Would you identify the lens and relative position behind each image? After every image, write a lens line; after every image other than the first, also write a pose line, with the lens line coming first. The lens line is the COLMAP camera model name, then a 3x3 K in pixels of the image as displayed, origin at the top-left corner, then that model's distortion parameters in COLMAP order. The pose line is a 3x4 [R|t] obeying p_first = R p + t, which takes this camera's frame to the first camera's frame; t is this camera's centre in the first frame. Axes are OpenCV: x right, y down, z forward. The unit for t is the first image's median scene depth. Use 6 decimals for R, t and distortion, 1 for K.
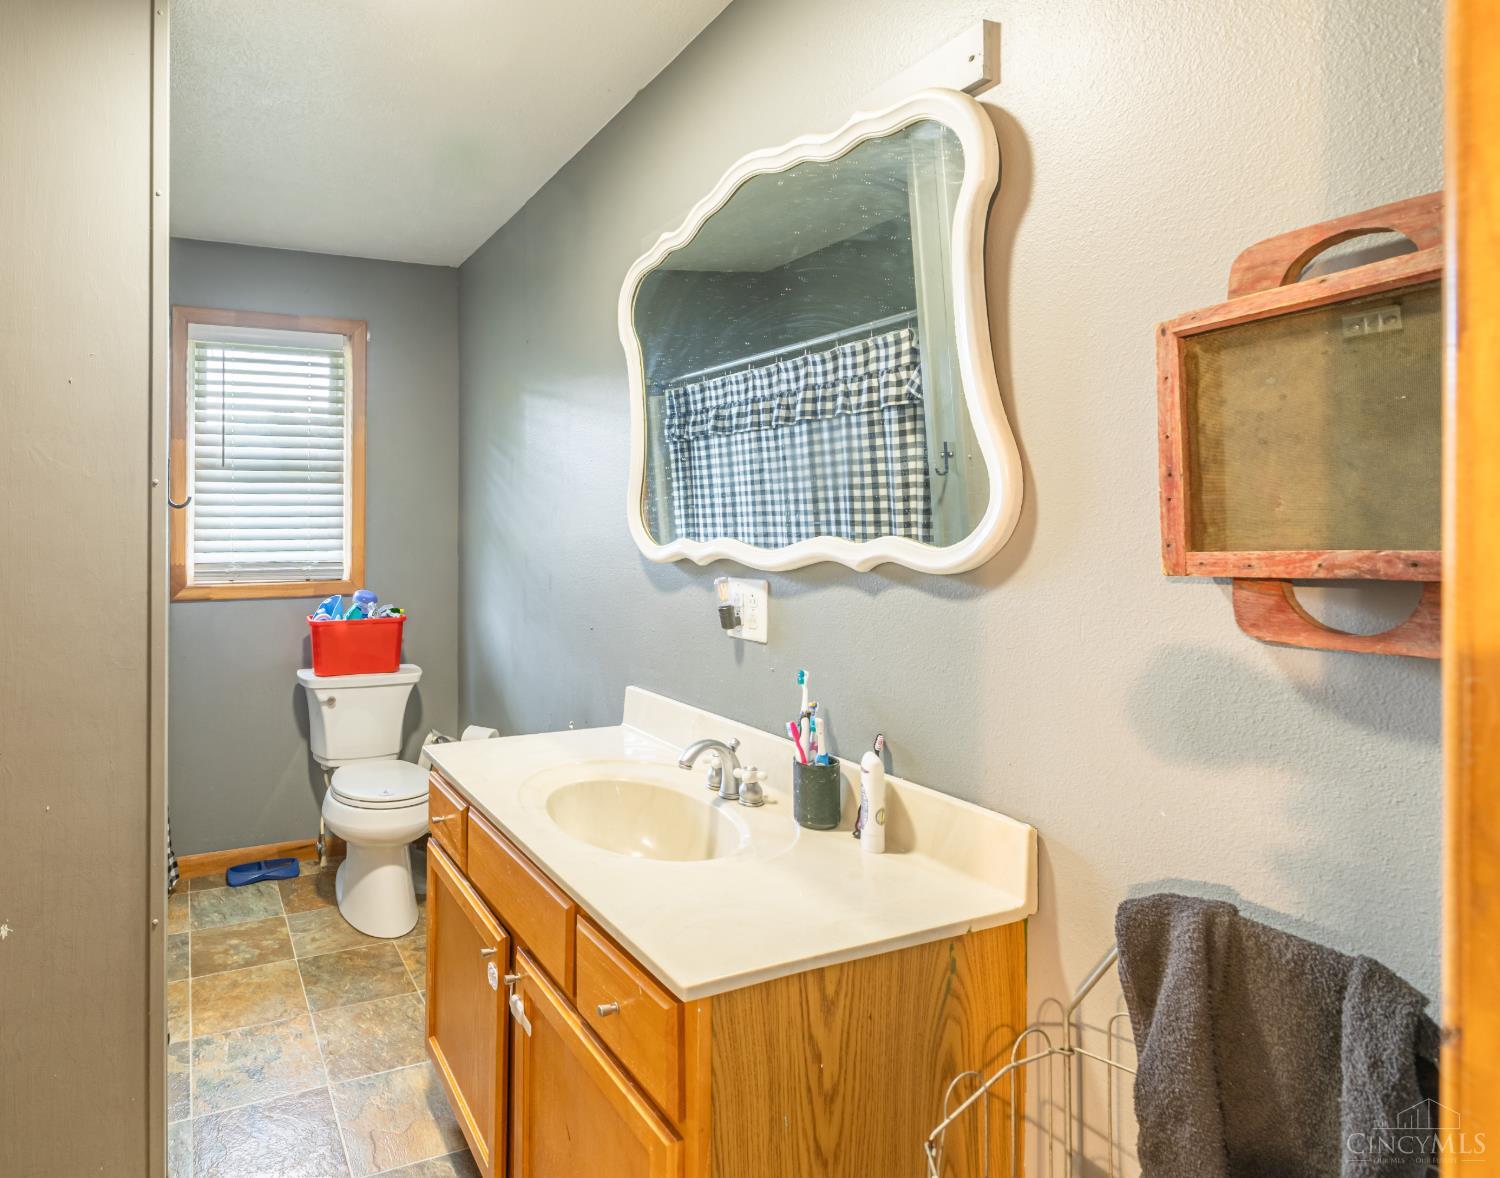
lens RADIAL K [[896.6, 0, 716.3], [0, 896.6, 509.5], [0, 0, 1]] dist [0.003642, 0.003173]
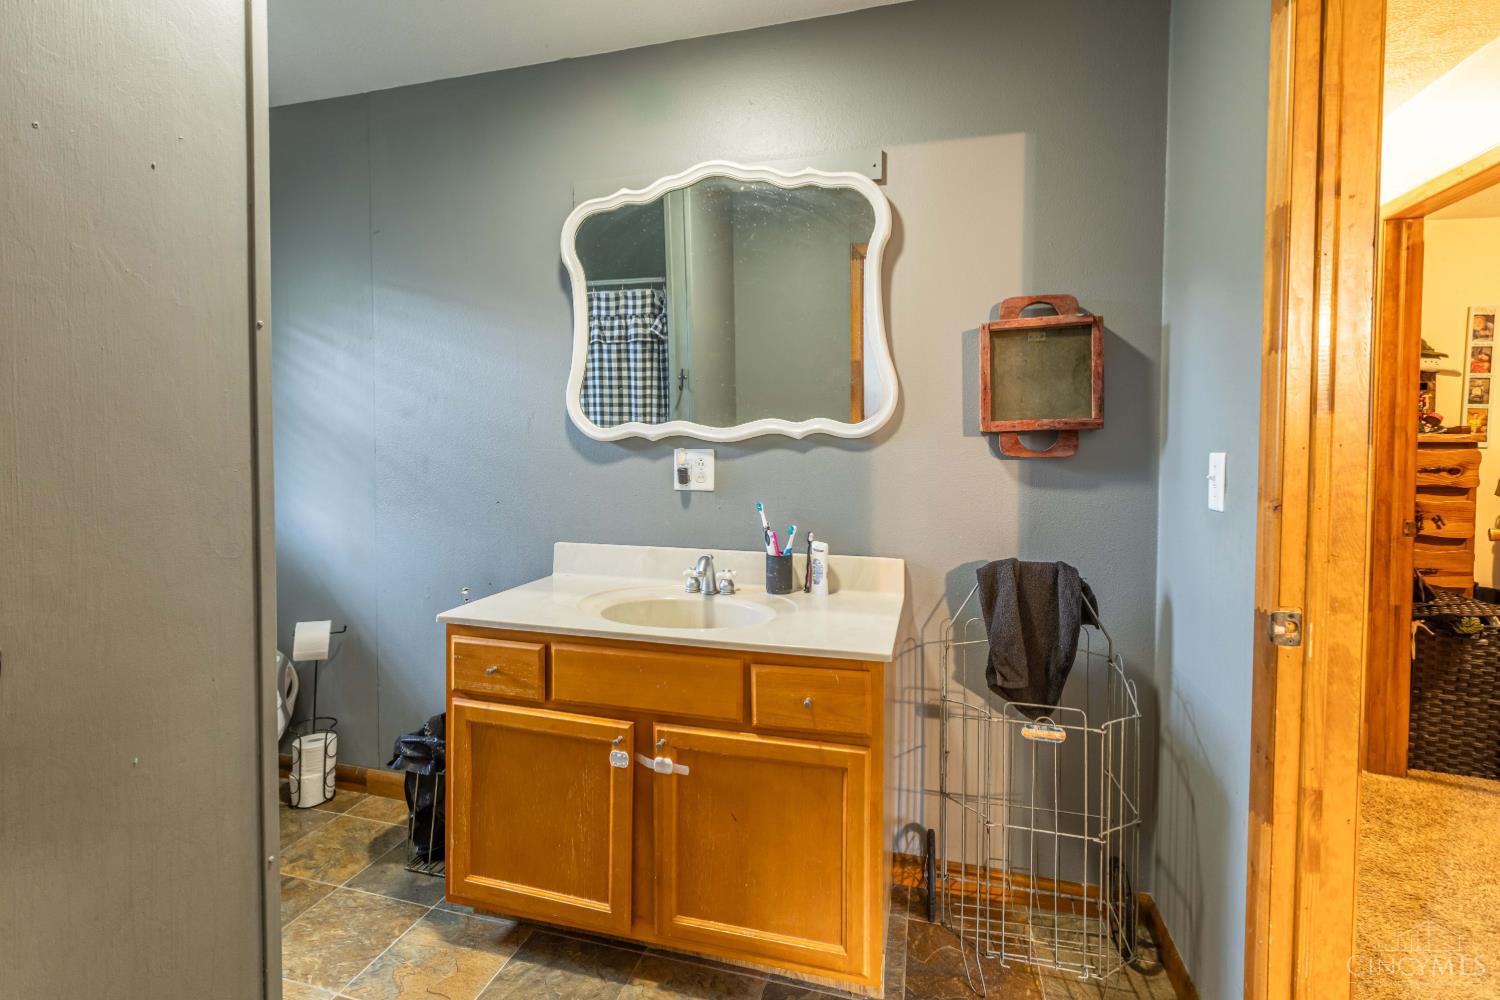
lens RADIAL K [[688.1, 0, 772.5], [0, 688.1, 464.7], [0, 0, 1]] dist [-0.001685, 0.000431]
pose [[0.580195, -0.019217, 0.814251, -0.791724], [-0.006483, 0.999581, 0.028211, 0.068924], [-0.814452, -0.021647, 0.579827, 0.242895]]
